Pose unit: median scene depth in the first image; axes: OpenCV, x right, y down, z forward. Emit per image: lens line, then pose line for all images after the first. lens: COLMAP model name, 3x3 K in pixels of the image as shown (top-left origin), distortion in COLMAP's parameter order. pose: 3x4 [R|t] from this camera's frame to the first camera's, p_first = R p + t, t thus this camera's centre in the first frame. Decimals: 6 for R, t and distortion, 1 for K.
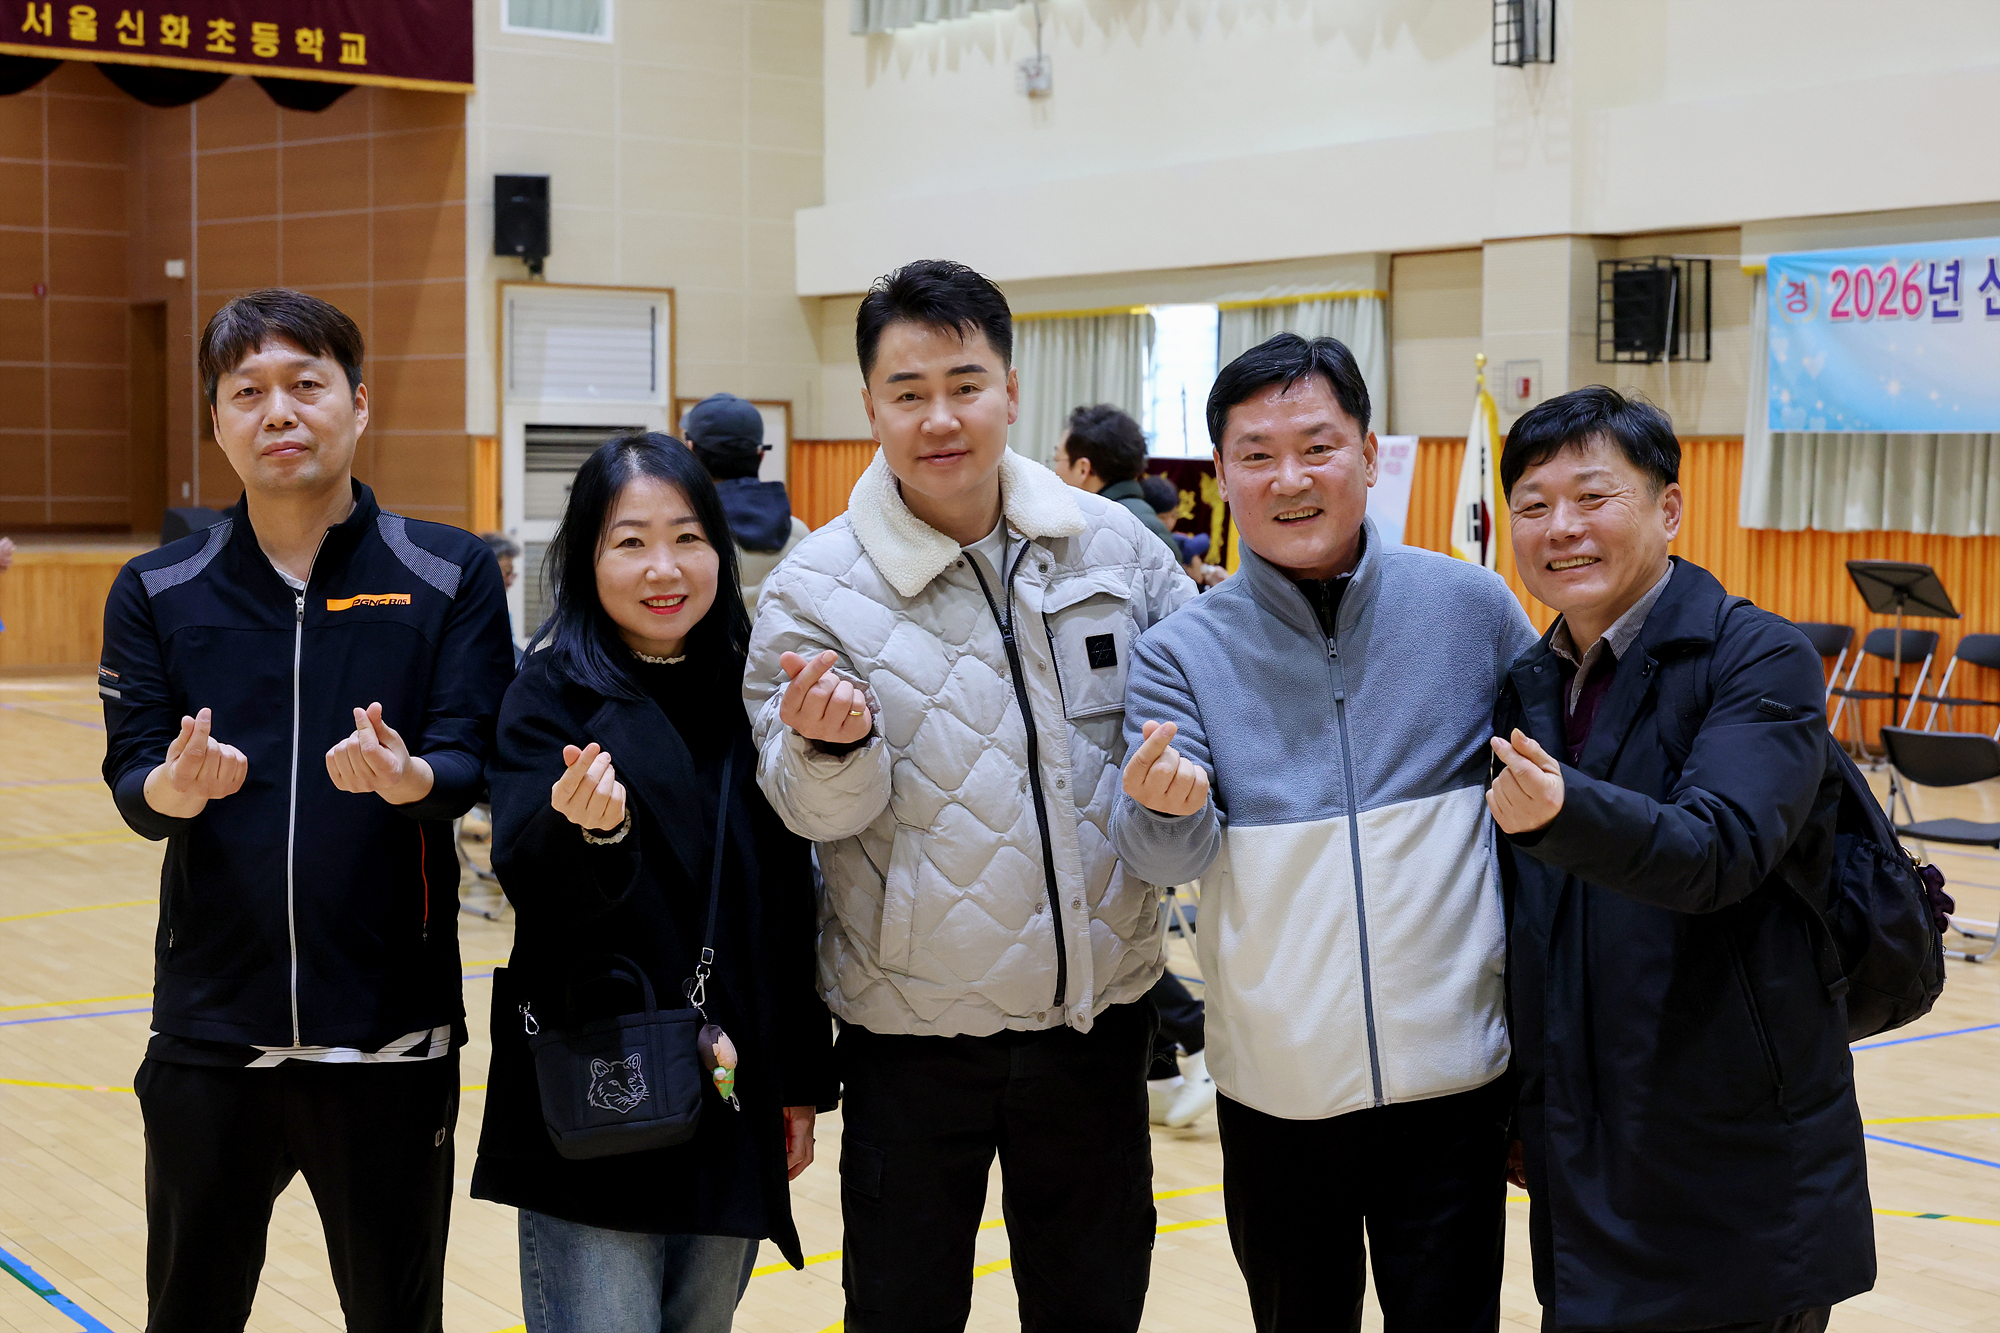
lens RADIAL K [[2993.4, 0, 1000.0], [0, 2993.4, 666.5], [0, 0, 1]] dist [-0.030053, -0.036289]
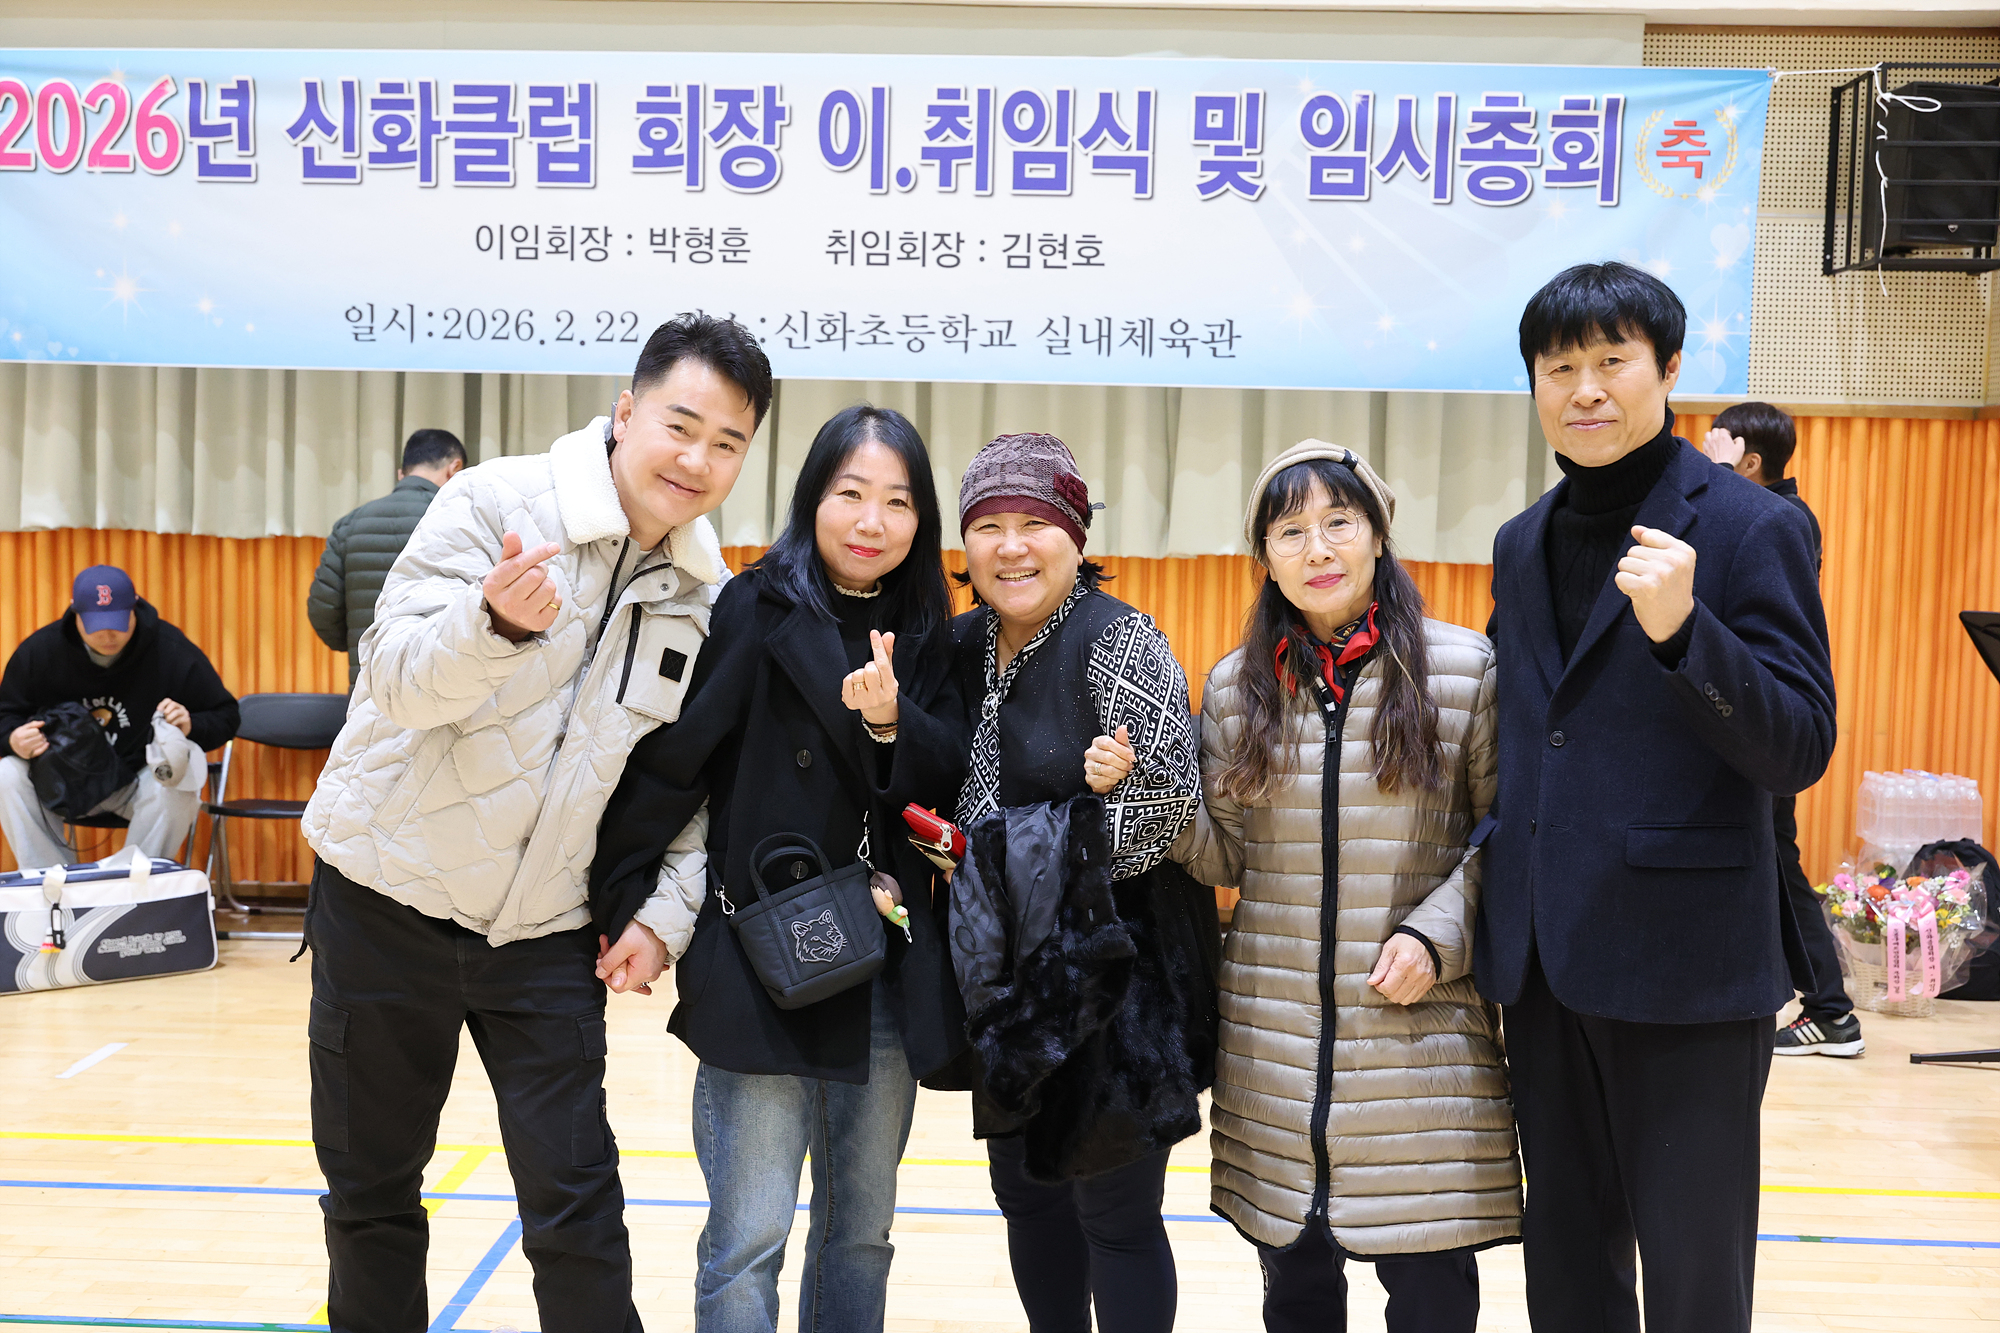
lens RADIAL K [[2344.7, 0, 1000.0], [0, 2344.7, 666.5], [0, 0, 1]] dist [0.010231, -0.008055]
pose [[0.618302, -0.051099, 0.784277, 0.035400], [0.034544, 0.998687, 0.037836, -0.029544], [-0.785181, 0.003698, 0.619256, 0.563595]]
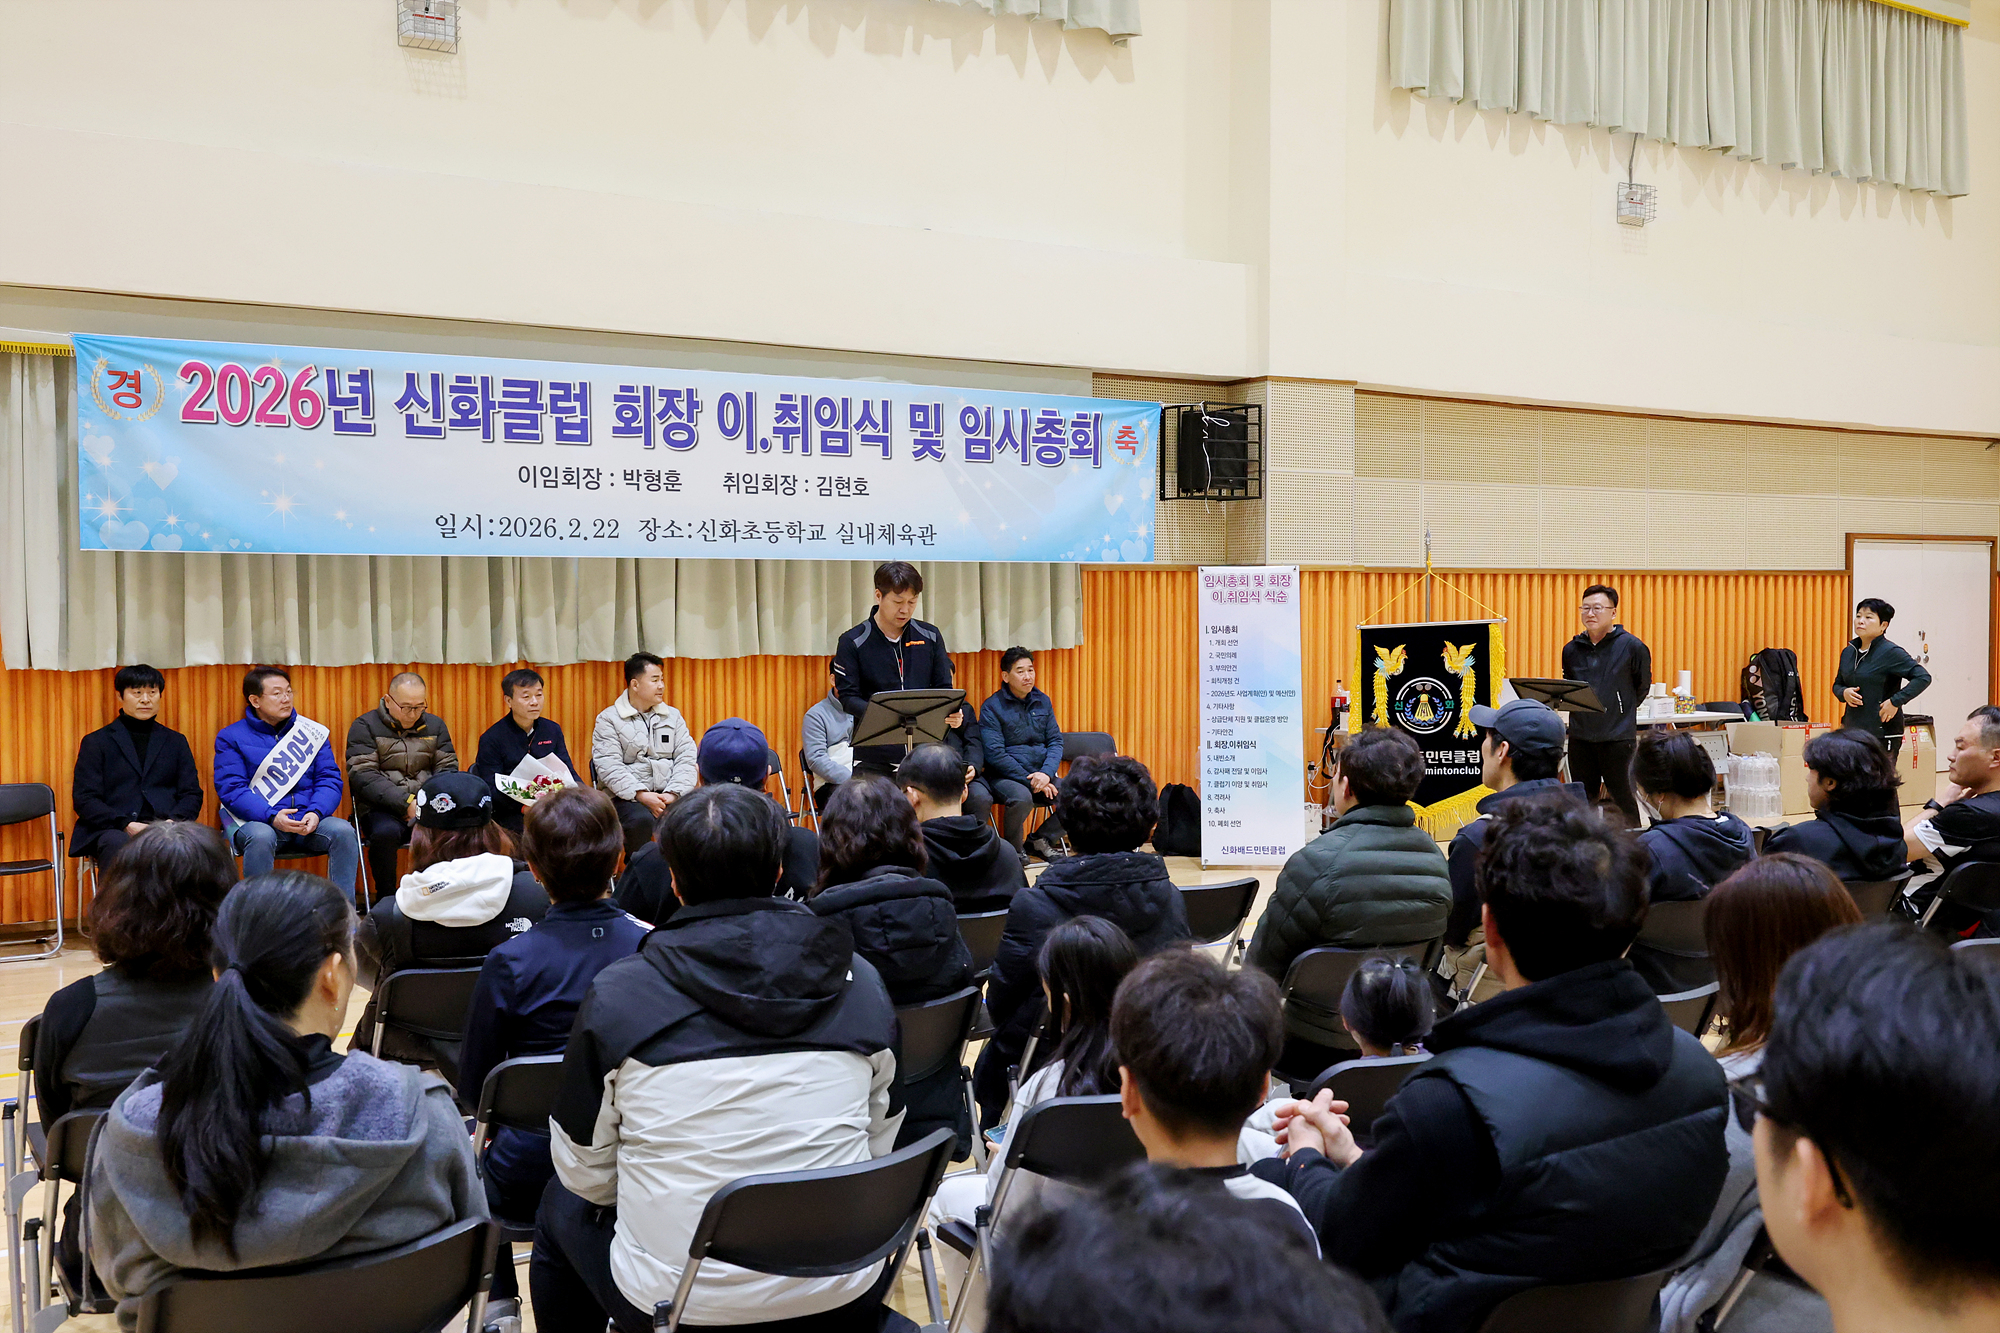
lens RADIAL K [[1871.4, 0, 1000.0], [0, 1871.4, 666.5], [0, 0, 1]] dist [0.030437, -0.024168]
pose [[0.077943, -0.037937, 0.996236, -0.242833], [0.071994, 0.996881, 0.032329, -0.046951], [-0.994355, 0.069204, 0.080431, 0.732733]]
